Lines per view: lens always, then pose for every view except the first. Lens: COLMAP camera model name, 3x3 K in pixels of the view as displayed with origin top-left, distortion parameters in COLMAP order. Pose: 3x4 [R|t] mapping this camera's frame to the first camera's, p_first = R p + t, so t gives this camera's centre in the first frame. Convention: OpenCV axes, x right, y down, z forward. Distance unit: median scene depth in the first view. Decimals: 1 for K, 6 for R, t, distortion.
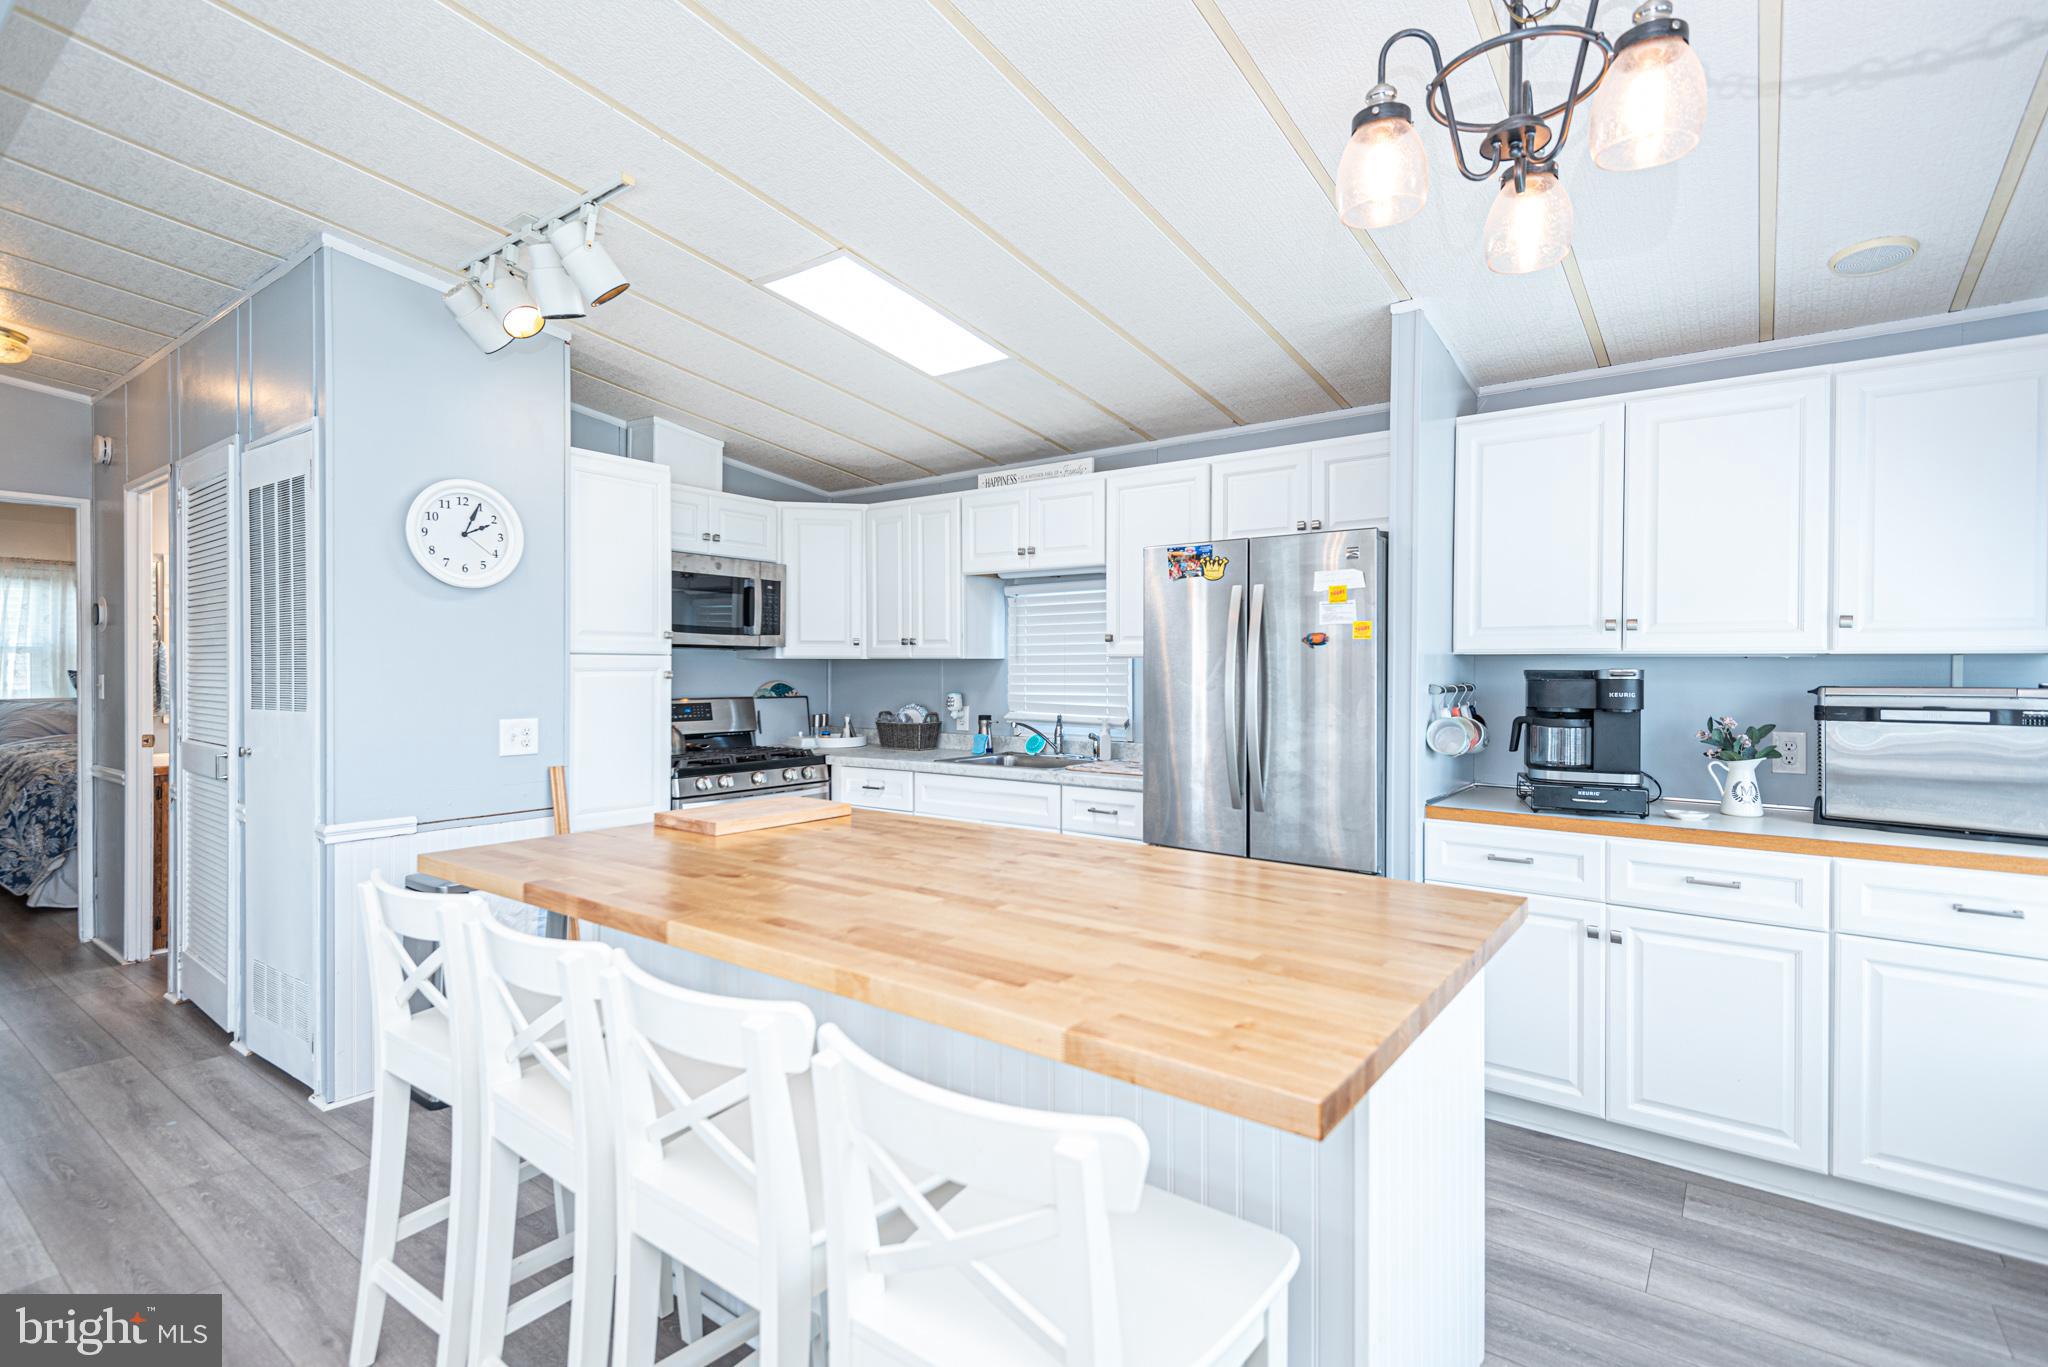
lens RADIAL K [[931.9, 0, 1024.0], [0, 931.9, 683.5], [0, 0, 1]] dist [0.017651, -0.011733]
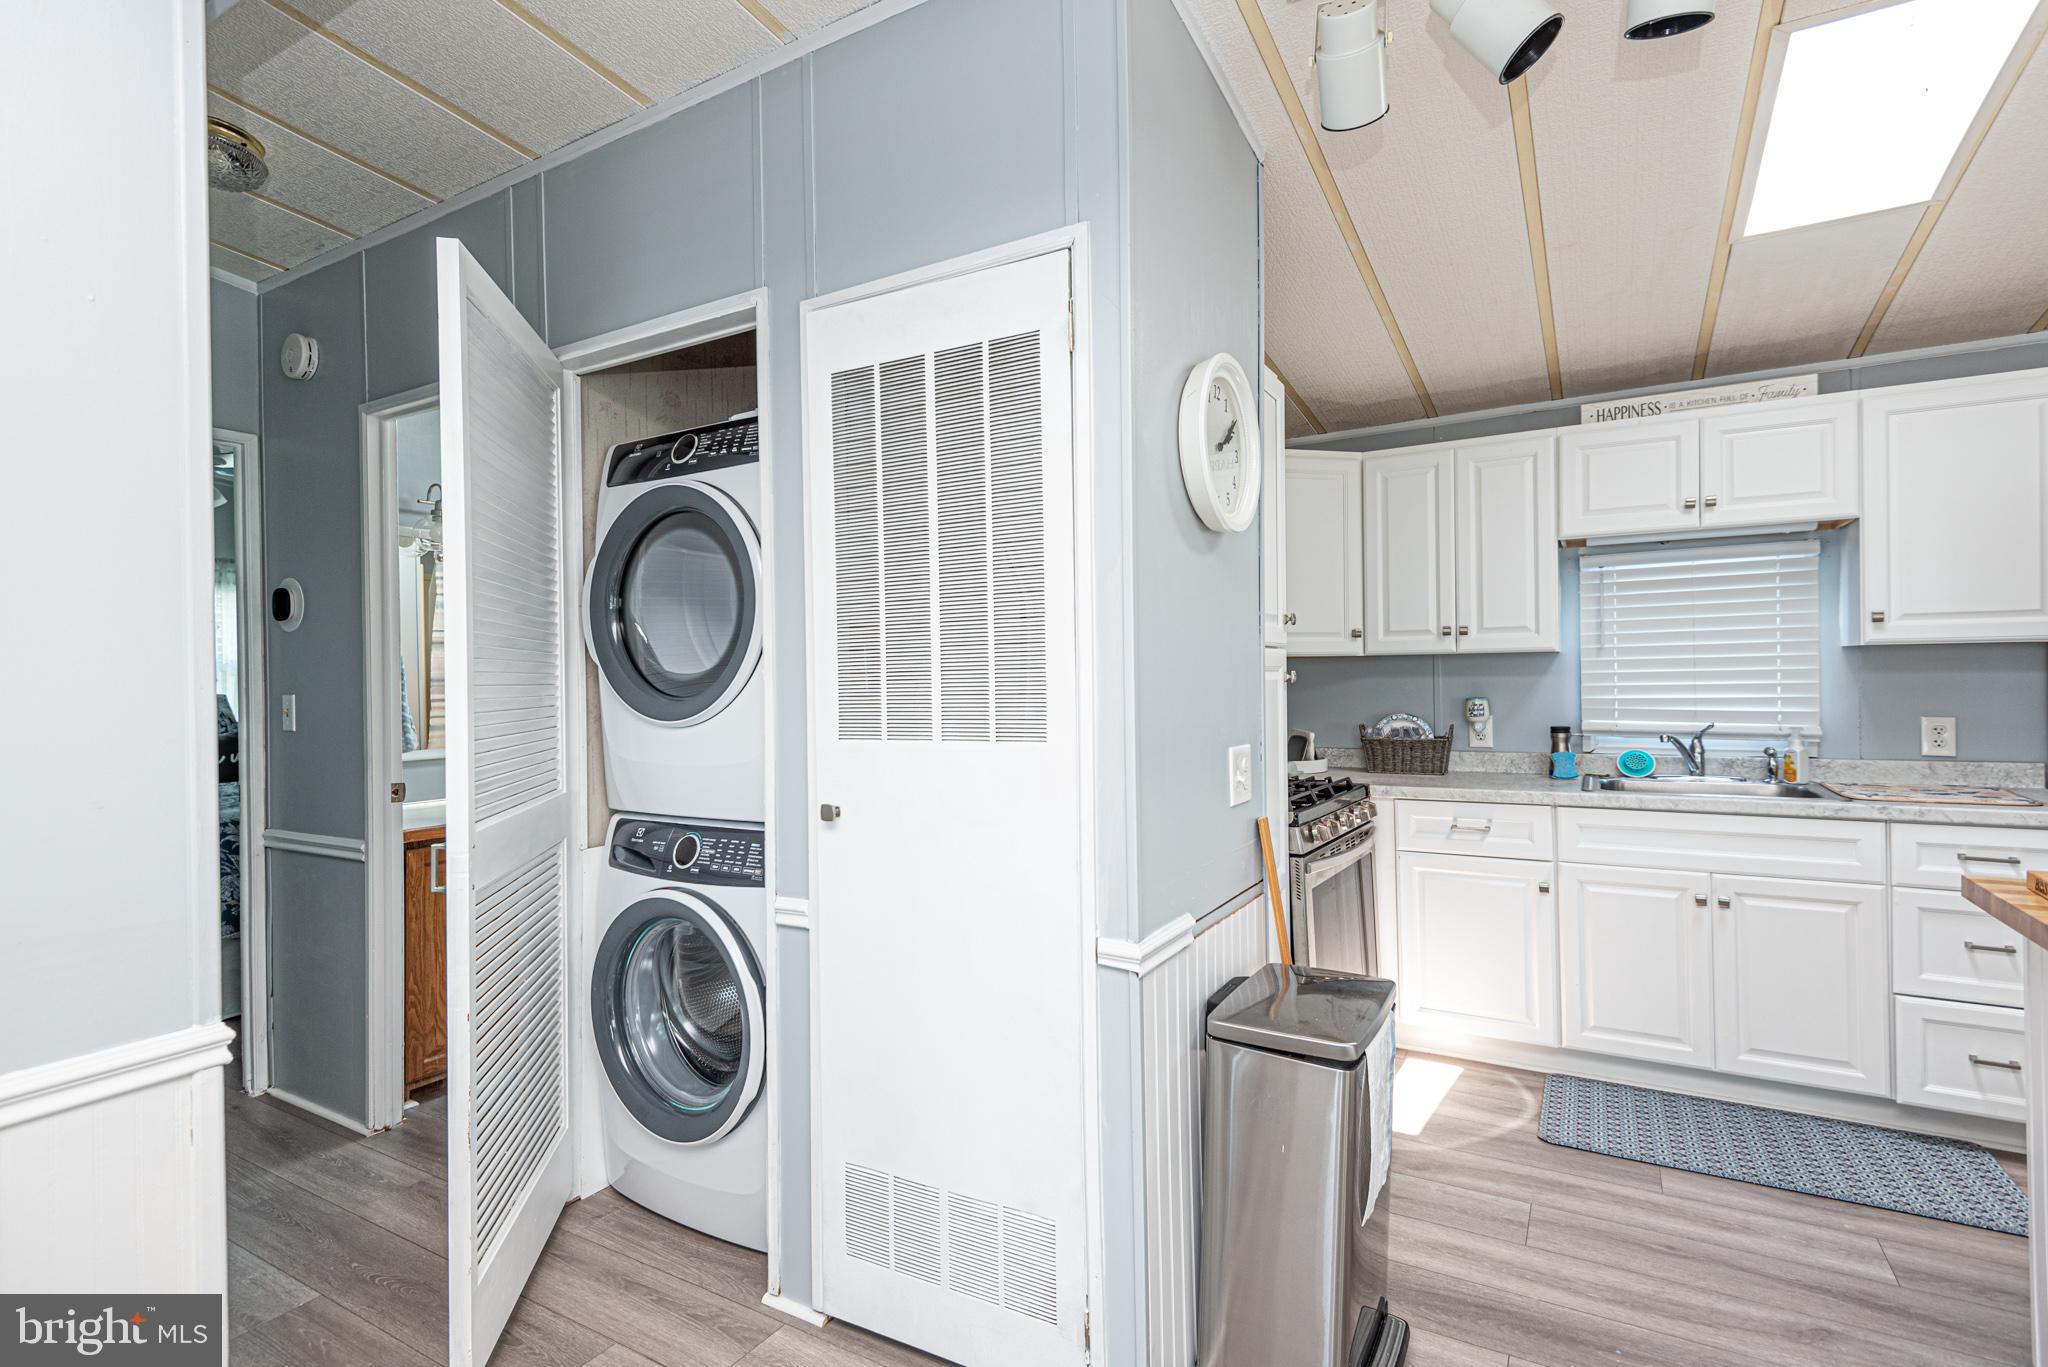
lens RADIAL K [[931.9, 0, 1024.0], [0, 931.9, 683.5], [0, 0, 1]] dist [0.017651, -0.011733]
pose [[0.994016, -0.011038, 0.108680, -0.591762], [0.013076, 0.999751, -0.018060, 0.007454], [-0.108453, 0.019373, 0.993913, 0.312073]]
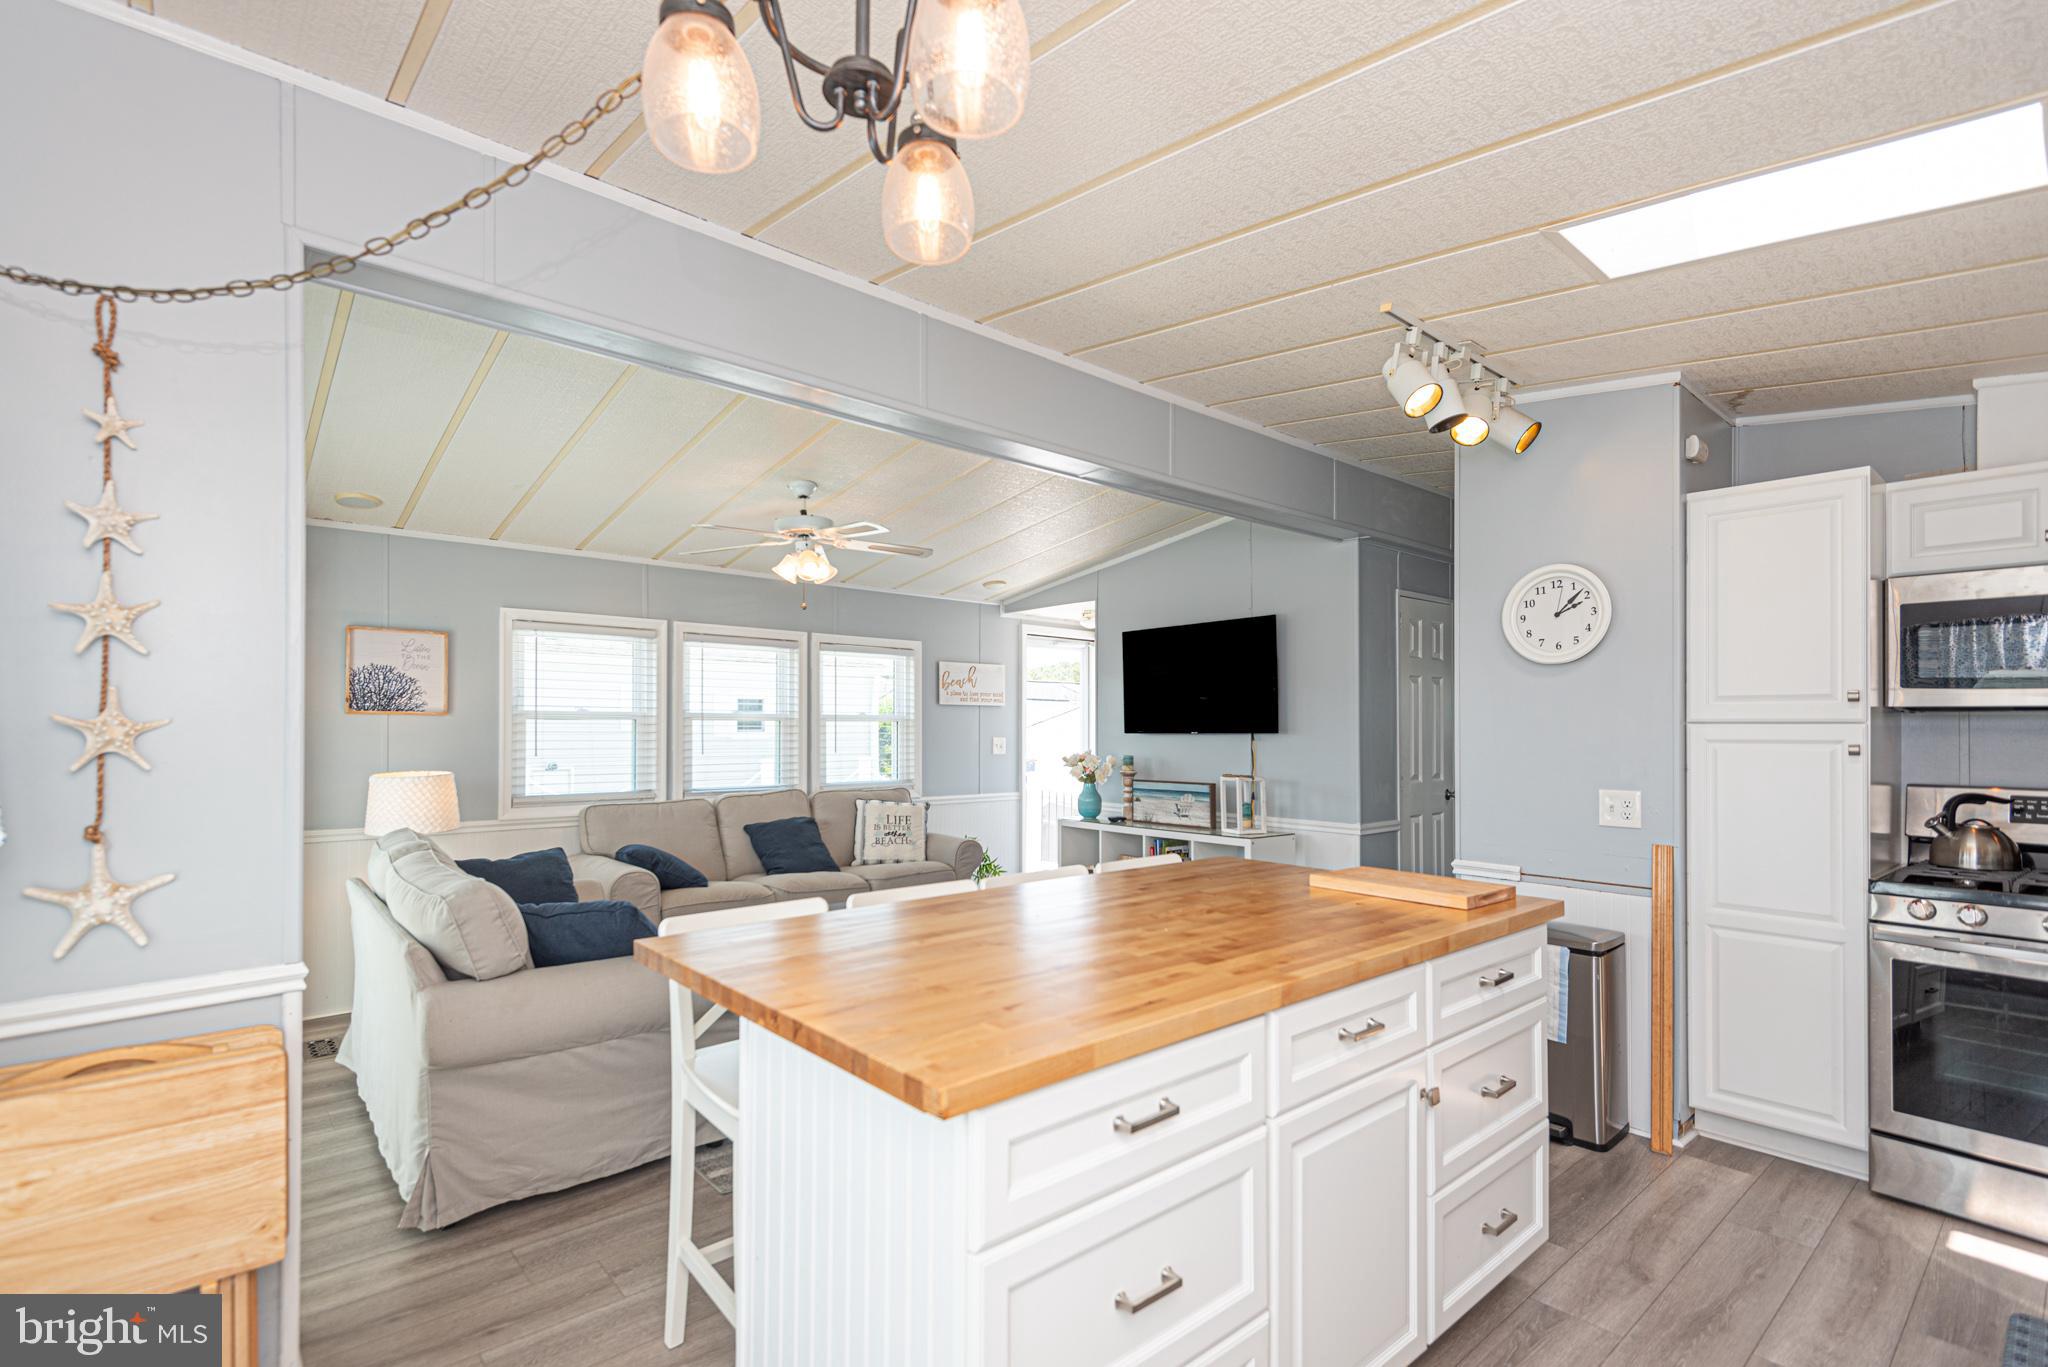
lens RADIAL K [[968.9, 0, 1017.4], [0, 968.9, 731.1], [0, 0, 1]] dist [0.000052, -0.000571]
pose [[-0.217334, -0.003252, -0.976092, 0.460247], [-0.022017, 0.999756, 0.001571, -0.009579], [0.975849, 0.021832, -0.217353, 0.467340]]
